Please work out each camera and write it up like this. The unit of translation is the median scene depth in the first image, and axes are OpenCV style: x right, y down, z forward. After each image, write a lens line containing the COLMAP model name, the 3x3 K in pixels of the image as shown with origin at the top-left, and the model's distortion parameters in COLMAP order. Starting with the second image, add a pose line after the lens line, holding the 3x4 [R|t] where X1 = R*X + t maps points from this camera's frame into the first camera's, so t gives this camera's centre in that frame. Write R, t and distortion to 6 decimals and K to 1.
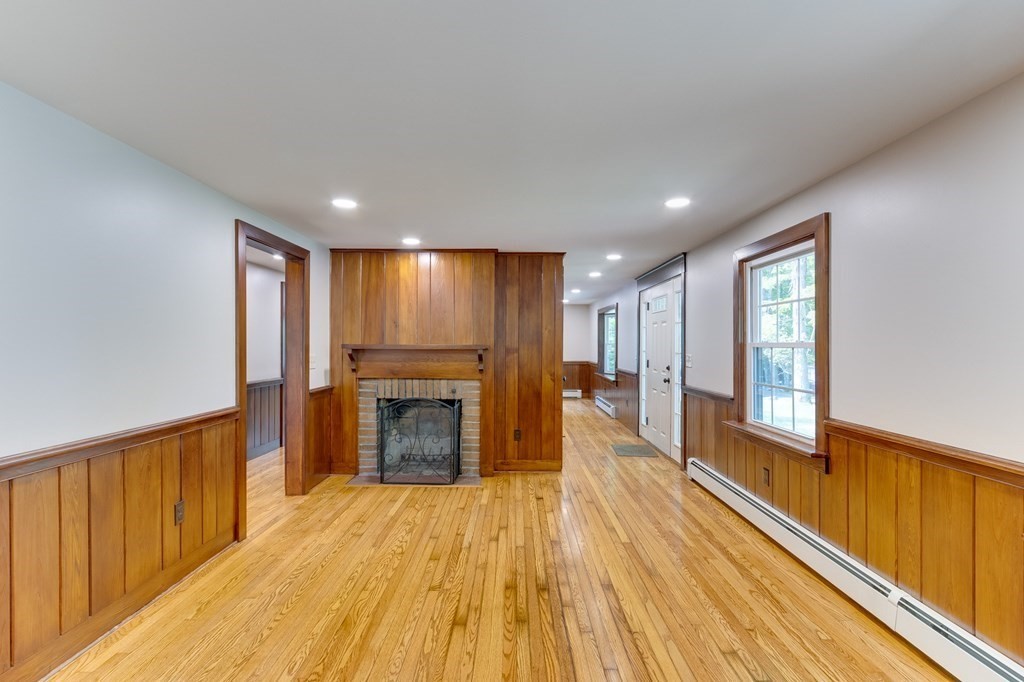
lens RADIAL K [[467.1, 0, 514.2], [0, 467.1, 340.2], [0, 0, 1]] dist [-0.004593, -0.000310]
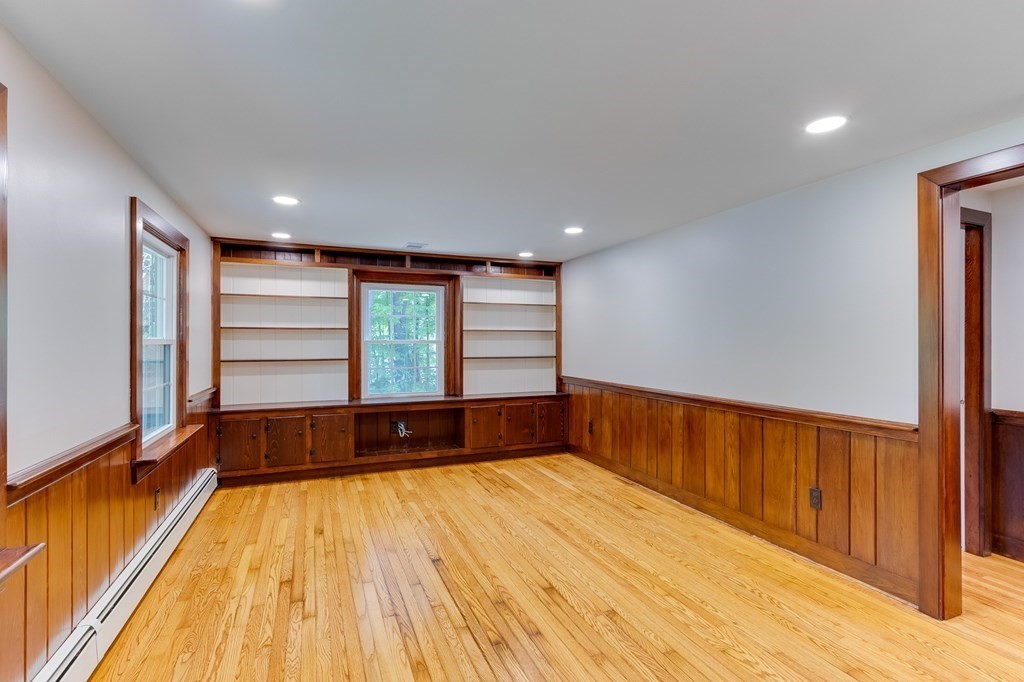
lens RADIAL K [[467.1, 0, 512.3], [0, 467.1, 346.1], [0, 0, 1]] dist [-0.004593, -0.000310]
pose [[-0.919247, 0.003125, -0.393670, 0.382546], [0.002499, 0.999995, 0.002103, 0.015324], [0.393674, 0.000949, -0.919250, 1.879095]]
